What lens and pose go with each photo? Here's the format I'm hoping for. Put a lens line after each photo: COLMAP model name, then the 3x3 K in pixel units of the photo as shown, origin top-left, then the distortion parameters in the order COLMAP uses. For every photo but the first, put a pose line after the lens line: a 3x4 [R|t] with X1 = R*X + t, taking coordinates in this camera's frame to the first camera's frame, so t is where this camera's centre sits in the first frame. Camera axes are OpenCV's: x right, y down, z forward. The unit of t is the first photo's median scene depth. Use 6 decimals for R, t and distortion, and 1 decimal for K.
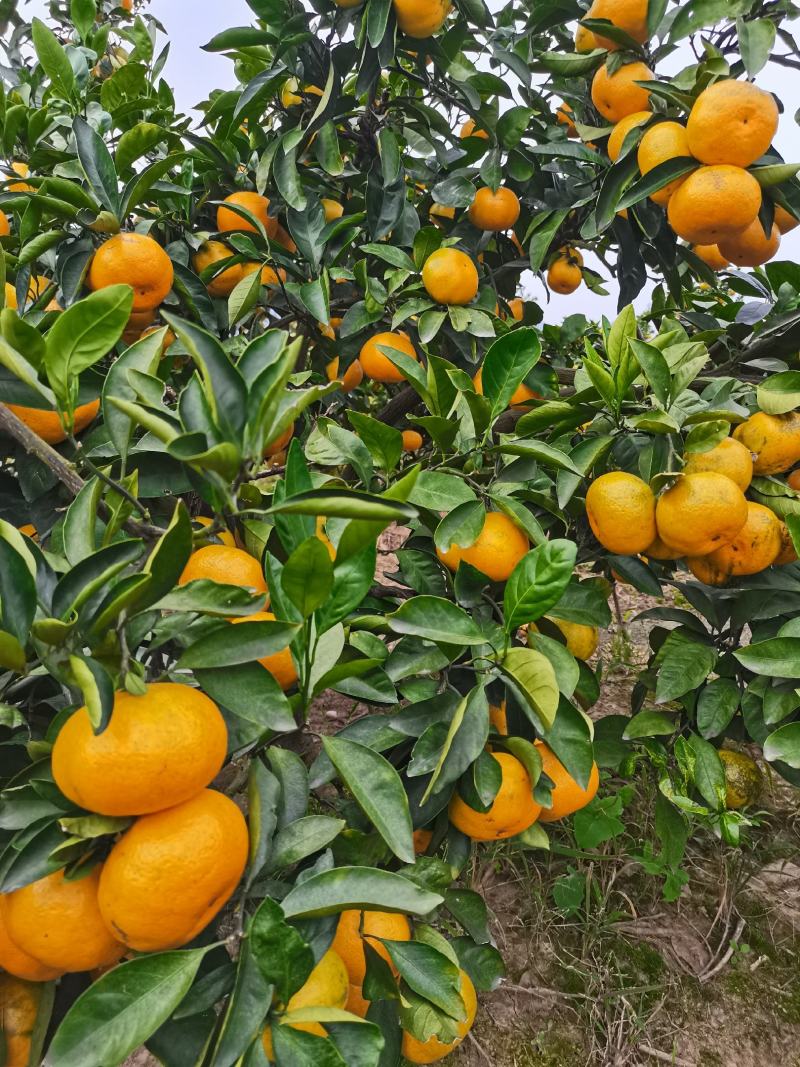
lens RADIAL K [[824.1, 0, 400.0], [0, 824.1, 533.5], [0, 0, 1]] dist [-0.000284, -0.000155]
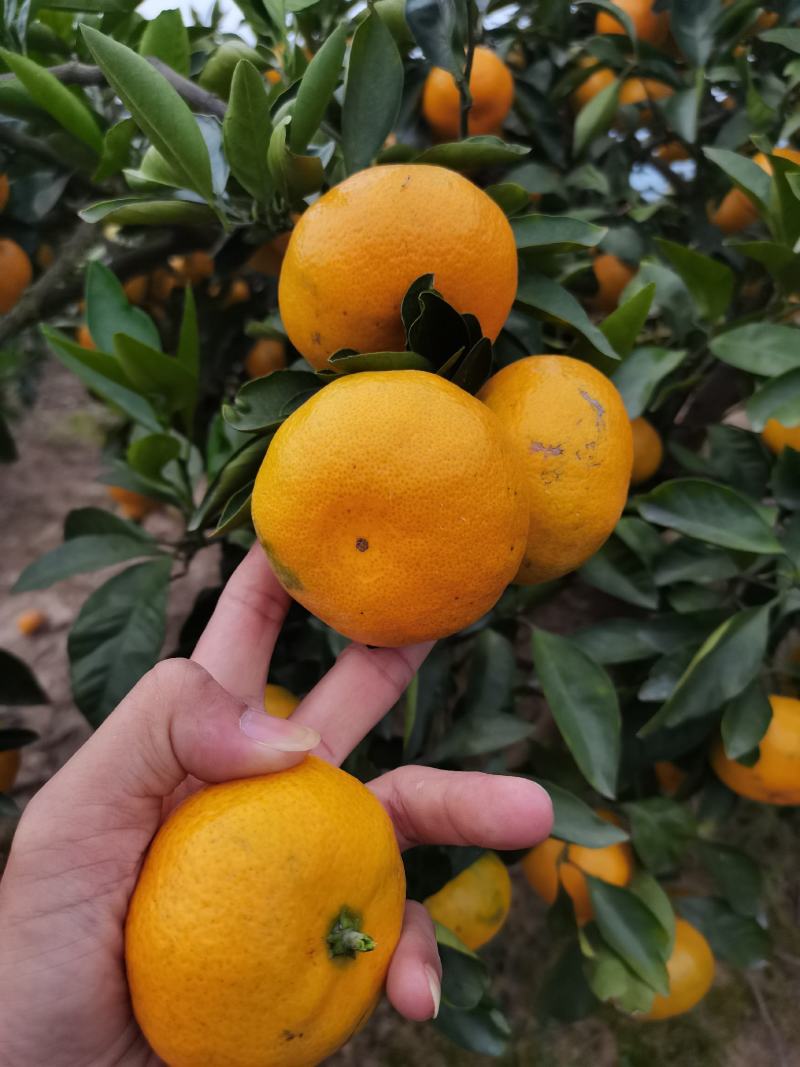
lens RADIAL K [[824.1, 0, 400.0], [0, 824.1, 533.5], [0, 0, 1]] dist [-0.000284, -0.000155]
pose [[0.863029, 0.155101, -0.480755, 0.154689], [-0.084752, 0.982665, 0.164883, 0.019121], [0.497995, -0.101554, 0.861213, 0.178281]]
